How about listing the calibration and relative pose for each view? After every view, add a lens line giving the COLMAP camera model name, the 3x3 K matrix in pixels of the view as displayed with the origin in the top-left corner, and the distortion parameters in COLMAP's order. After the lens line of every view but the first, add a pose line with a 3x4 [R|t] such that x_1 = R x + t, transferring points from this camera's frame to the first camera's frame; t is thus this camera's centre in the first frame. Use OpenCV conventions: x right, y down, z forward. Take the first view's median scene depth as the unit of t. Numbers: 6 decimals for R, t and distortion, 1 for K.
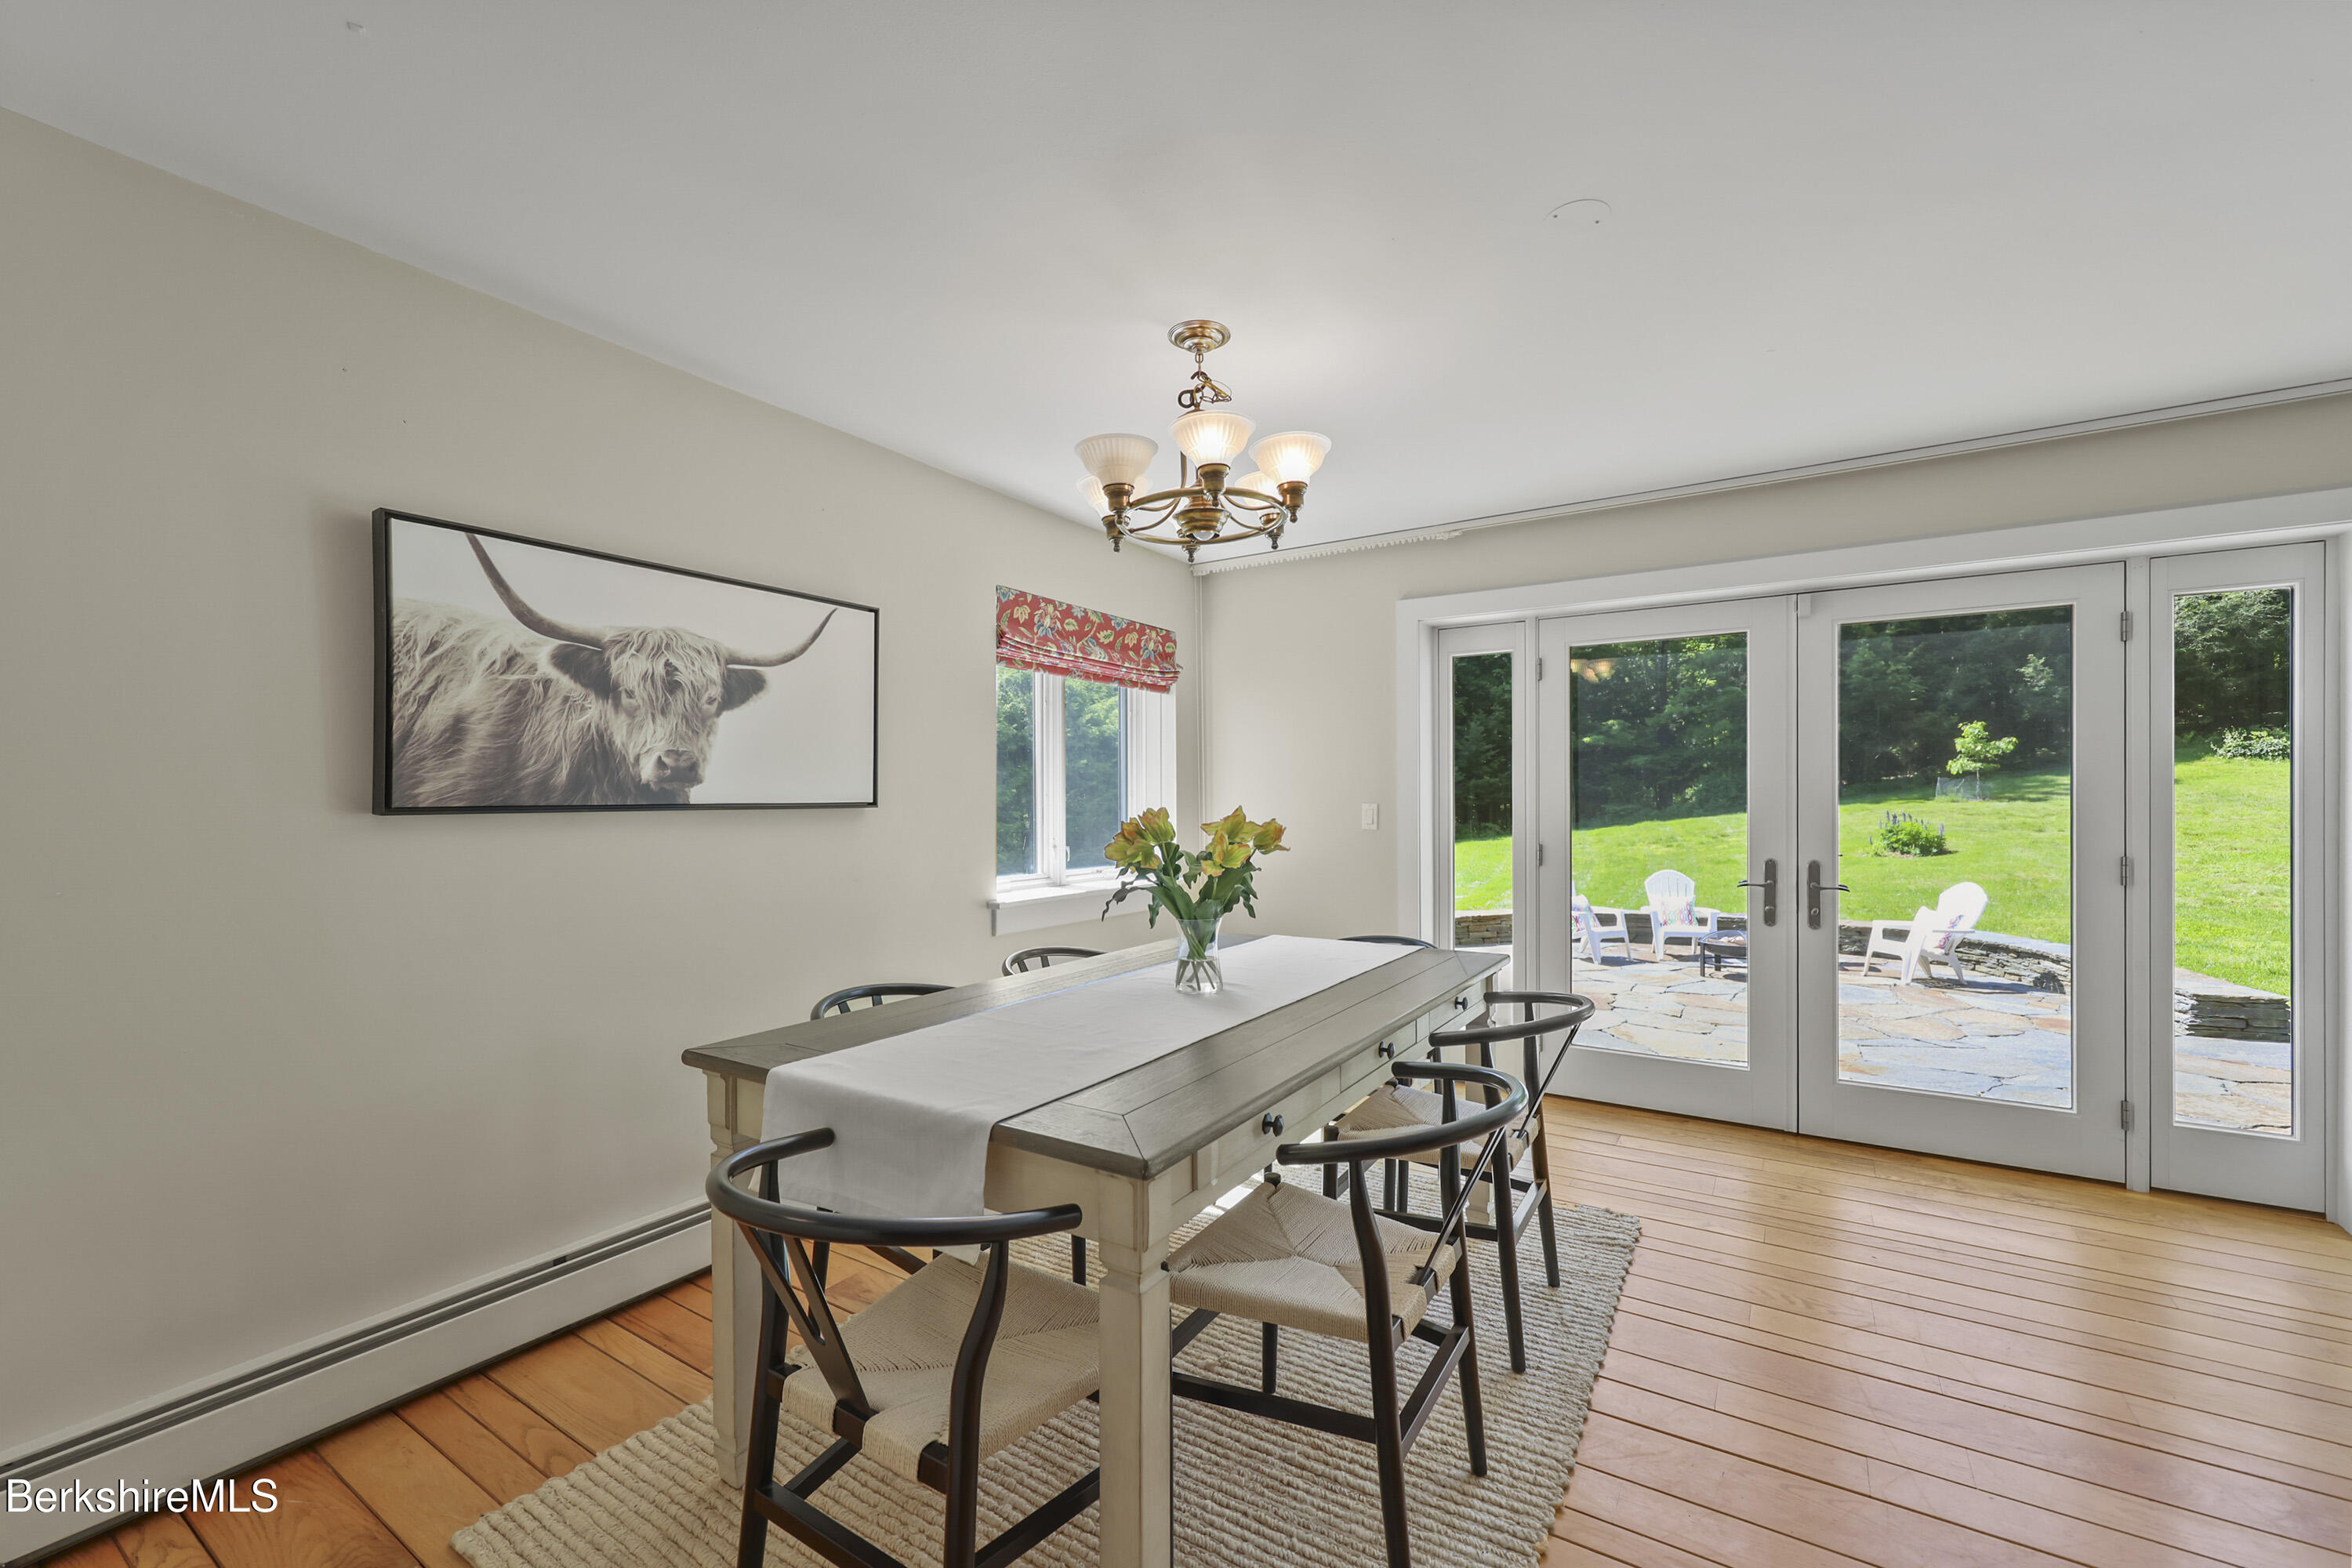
lens RADIAL K [[946.8, 0, 1200.4], [0, 946.8, 807.2], [0, 0, 1]] dist [-0.000665, 0.000188]
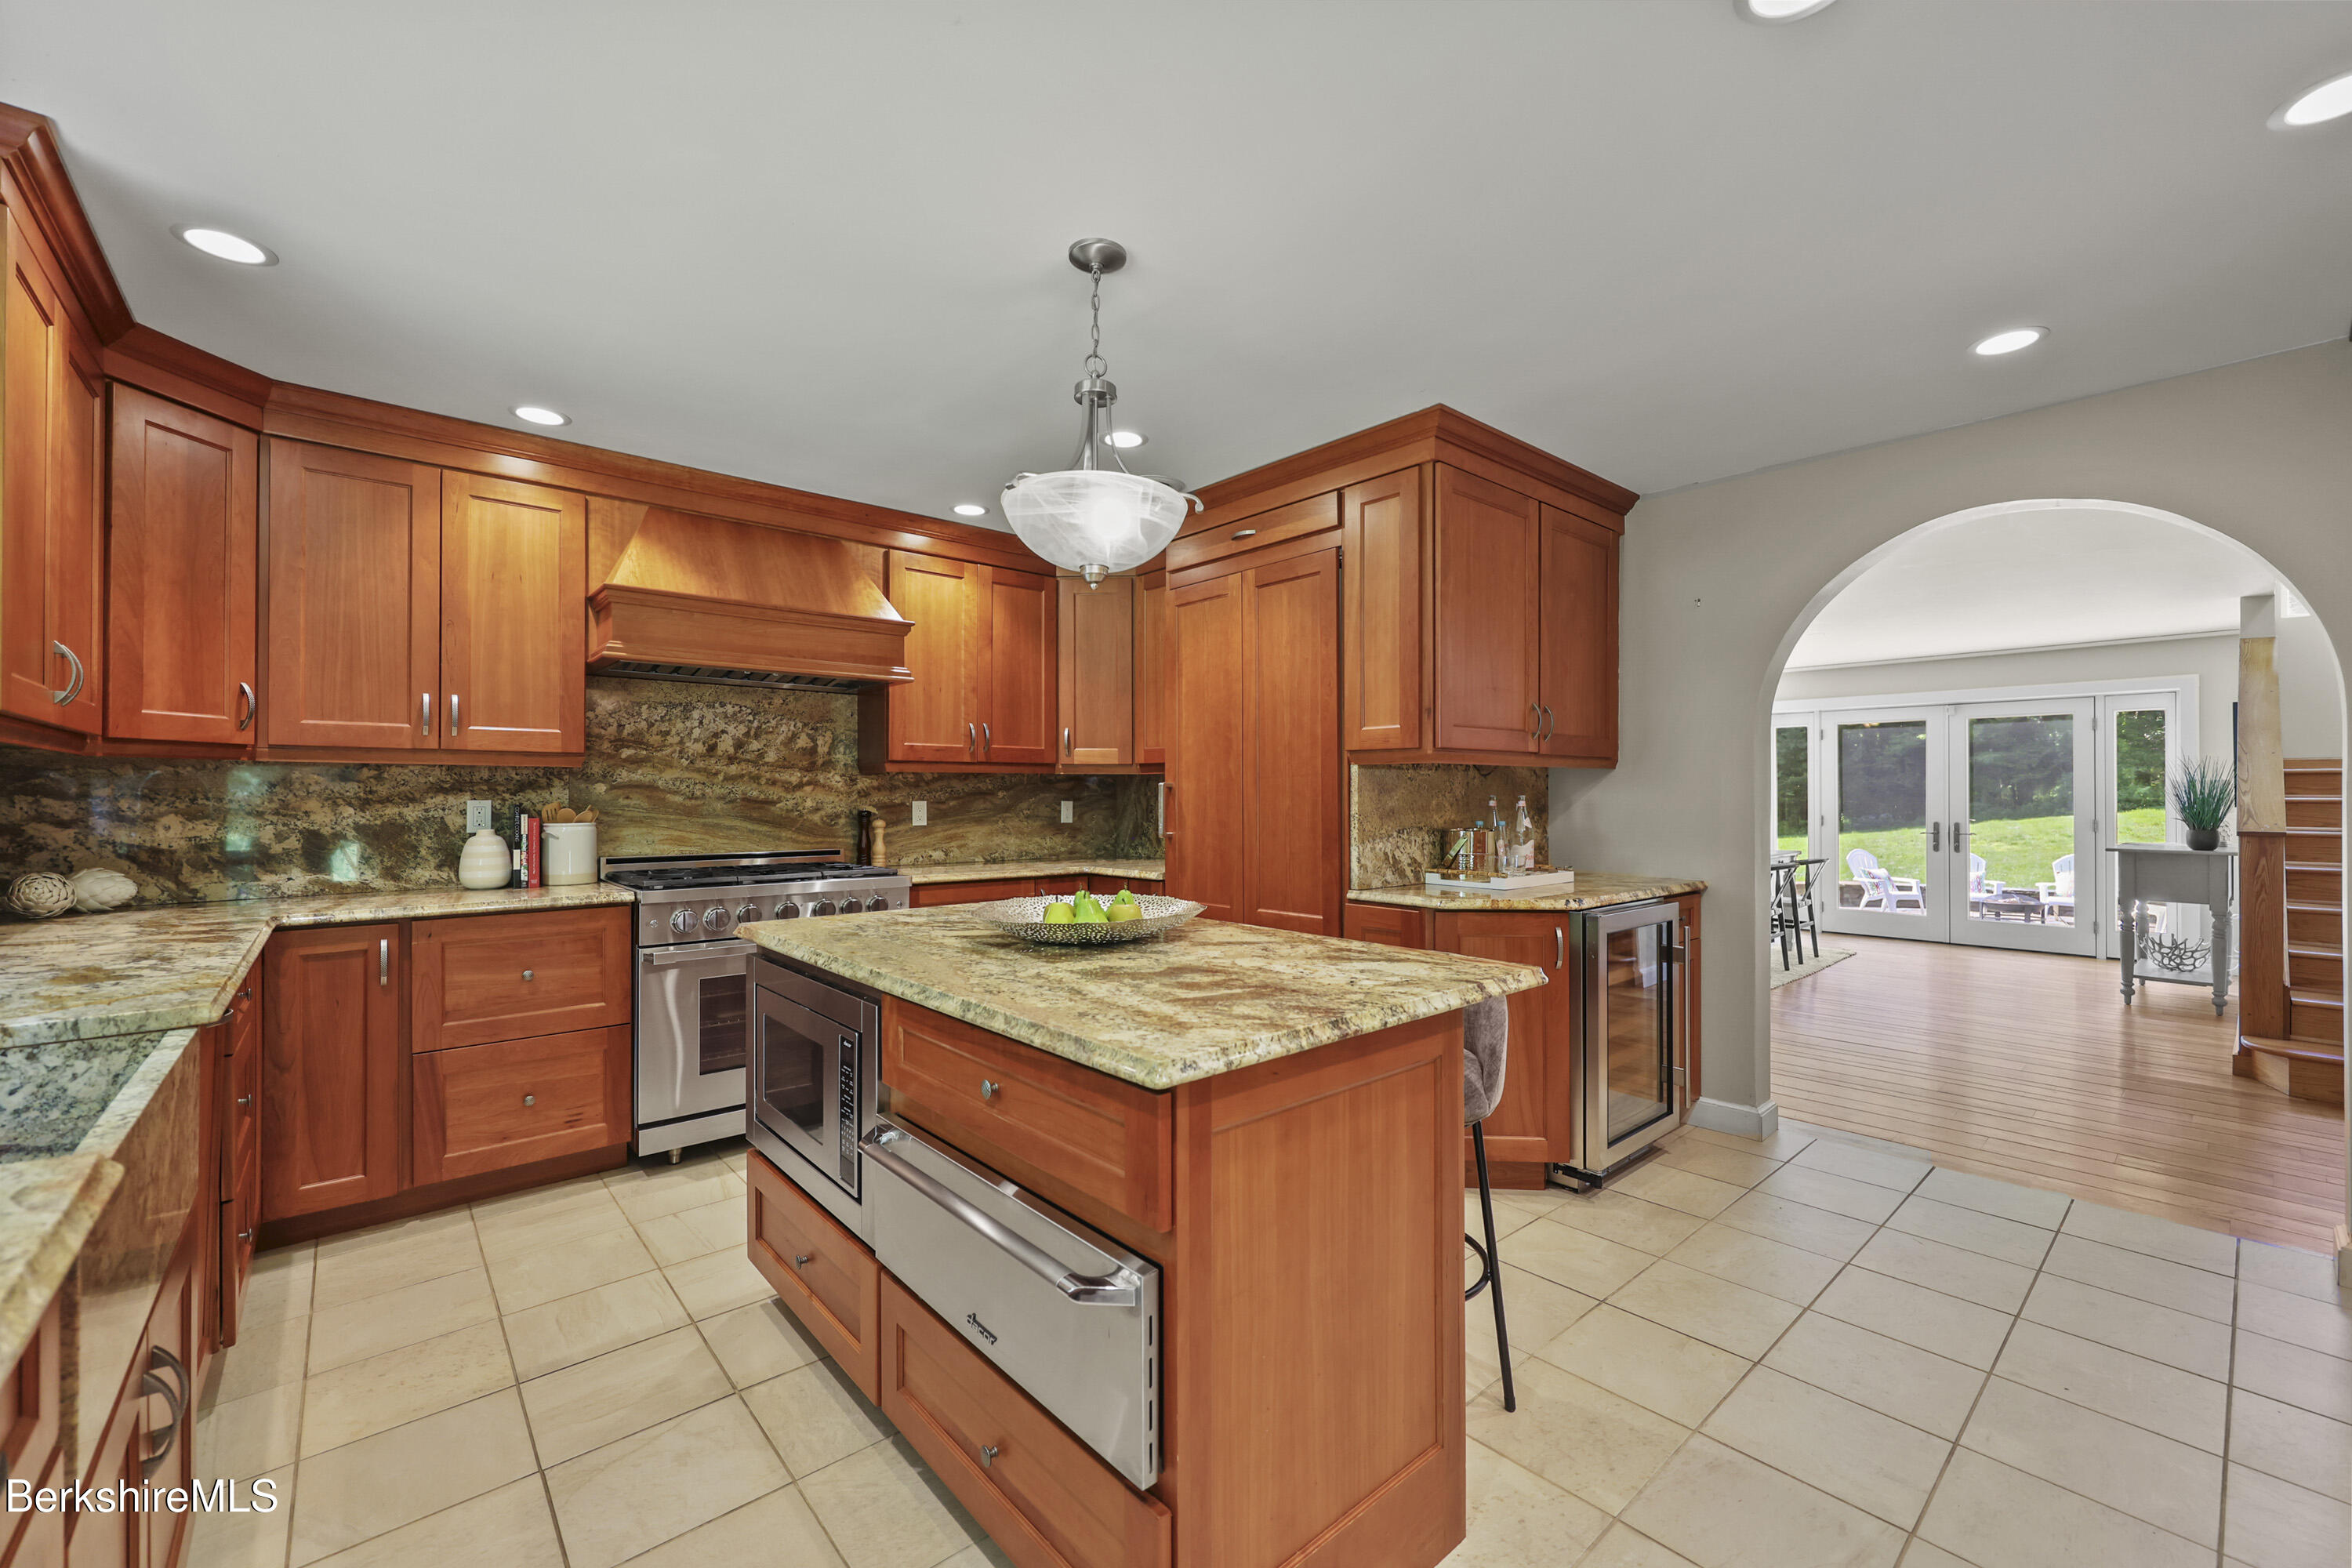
lens RADIAL K [[946.8, 0, 1195.9], [0, 946.8, 791.6], [0, 0, 1]] dist [-0.000665, 0.000188]
pose [[0.959900, 0.004183, -0.280311, -0.535590], [-0.007510, 0.999914, -0.010796, 0.023924], [0.280241, 0.012468, 0.959849, -1.932352]]
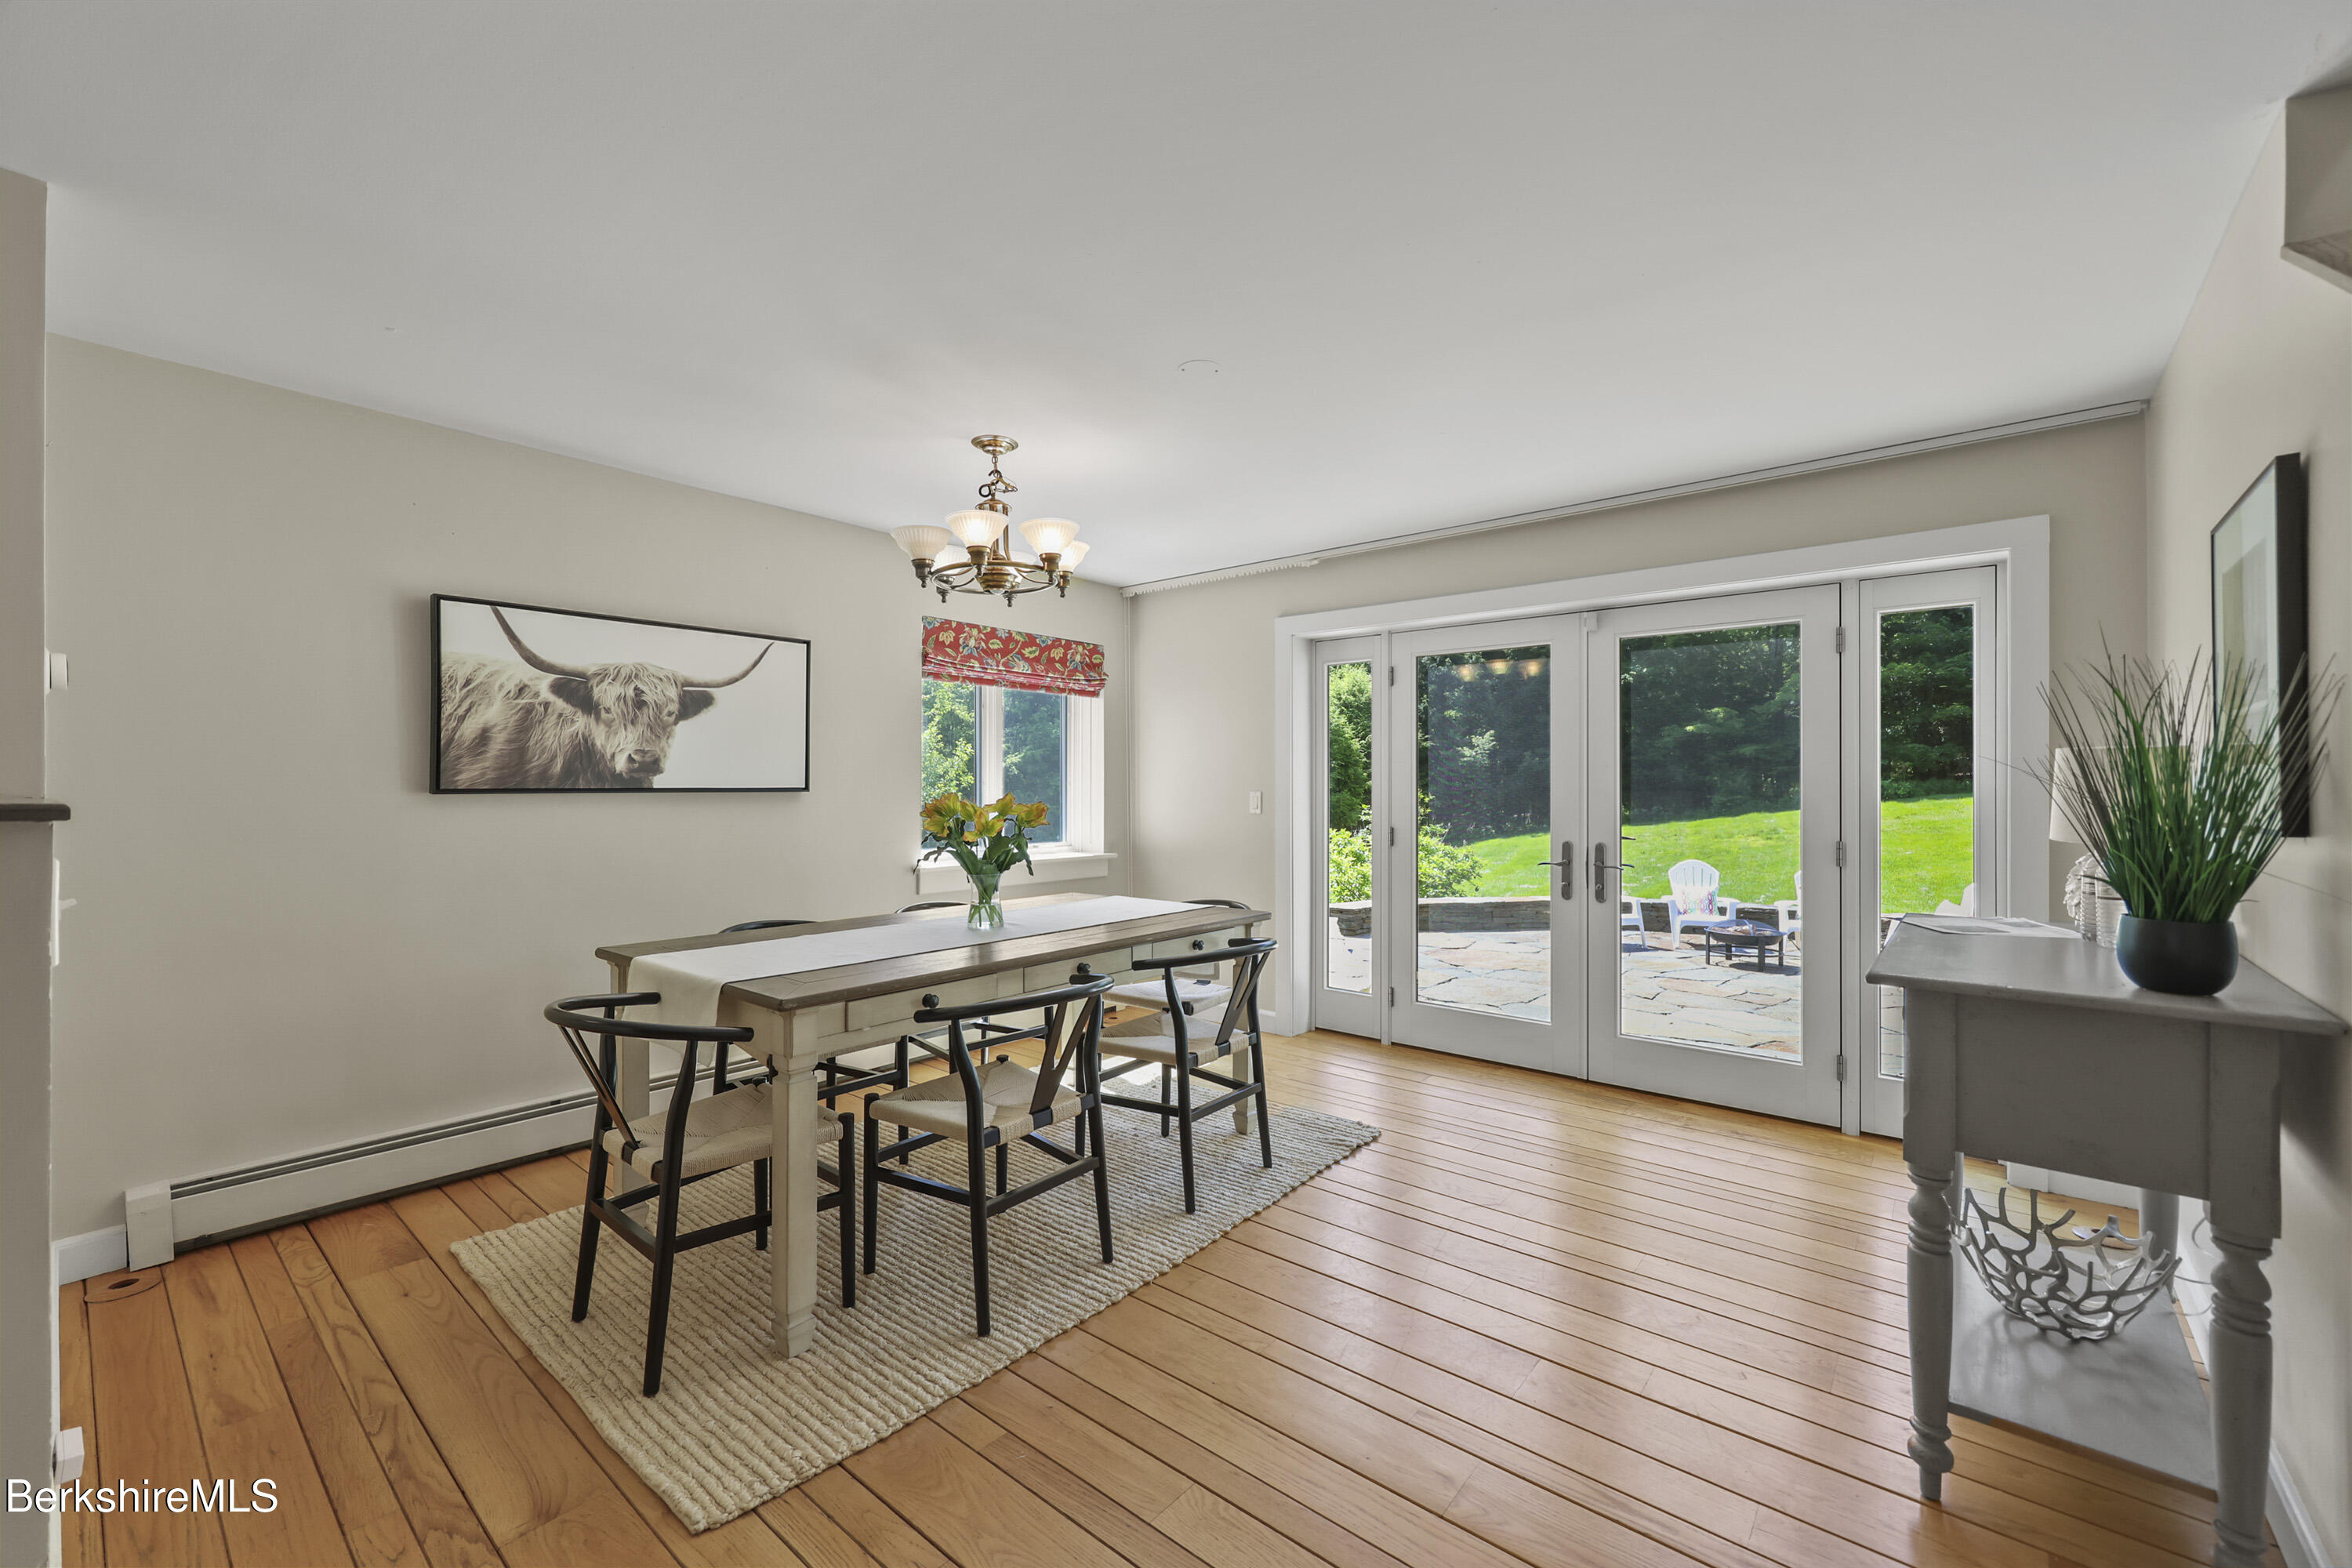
lens RADIAL K [[946.8, 0, 1197.7], [0, 946.8, 790.5], [0, 0, 1]] dist [-0.000665, 0.000188]
pose [[0.992402, 0.005785, -0.122905, 0.345177], [-0.006393, 0.999969, -0.004551, 0.001167], [0.122875, 0.005302, 0.992408, -0.230176]]
